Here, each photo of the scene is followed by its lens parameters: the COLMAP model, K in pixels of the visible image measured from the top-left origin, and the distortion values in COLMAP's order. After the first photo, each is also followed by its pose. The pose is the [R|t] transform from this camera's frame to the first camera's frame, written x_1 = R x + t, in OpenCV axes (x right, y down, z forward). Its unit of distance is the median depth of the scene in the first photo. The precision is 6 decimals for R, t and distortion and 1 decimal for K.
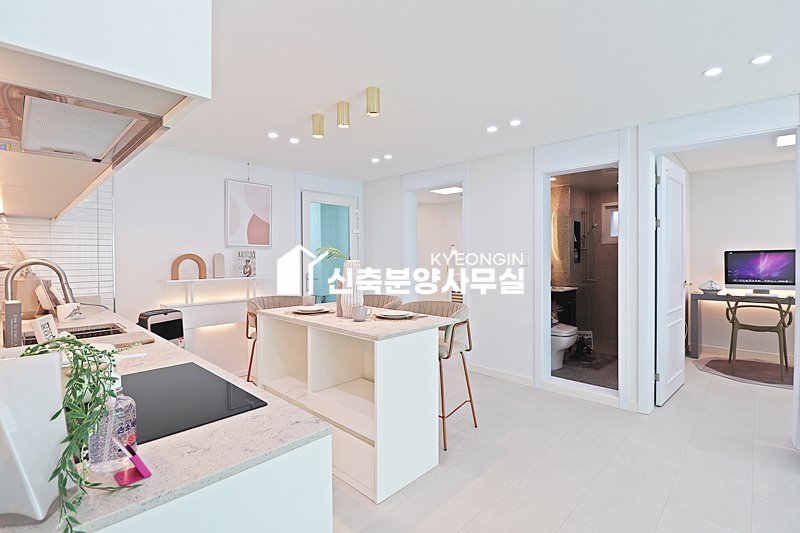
lens RADIAL K [[375.7, 0, 404.0], [0, 375.7, 259.1], [0, 0, 1]] dist [-0.007176, -0.003537]
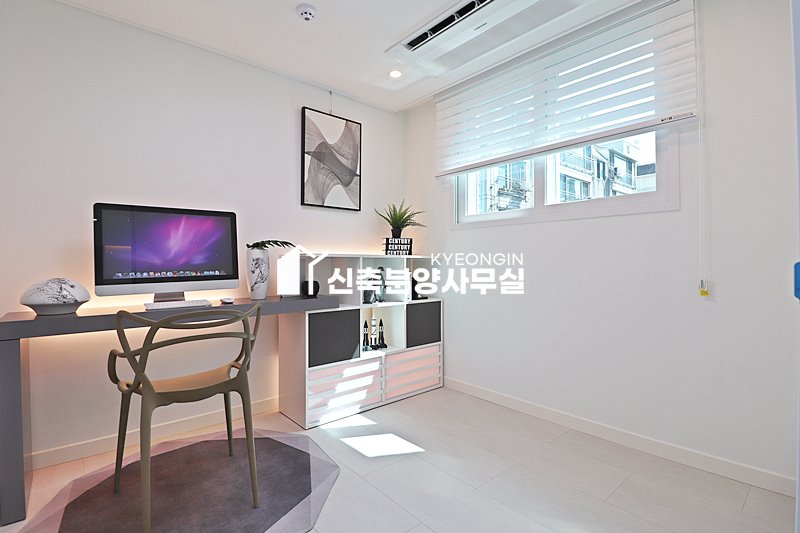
lens RADIAL K [[375.7, 0, 406.4], [0, 375.7, 263.6], [0, 0, 1]] dist [-0.007176, -0.003537]
pose [[0.092418, 0.012473, 0.995642, 0.524245], [0.010930, 0.999849, -0.013541, 0.055369], [-0.995660, 0.012134, 0.092267, 0.669164]]
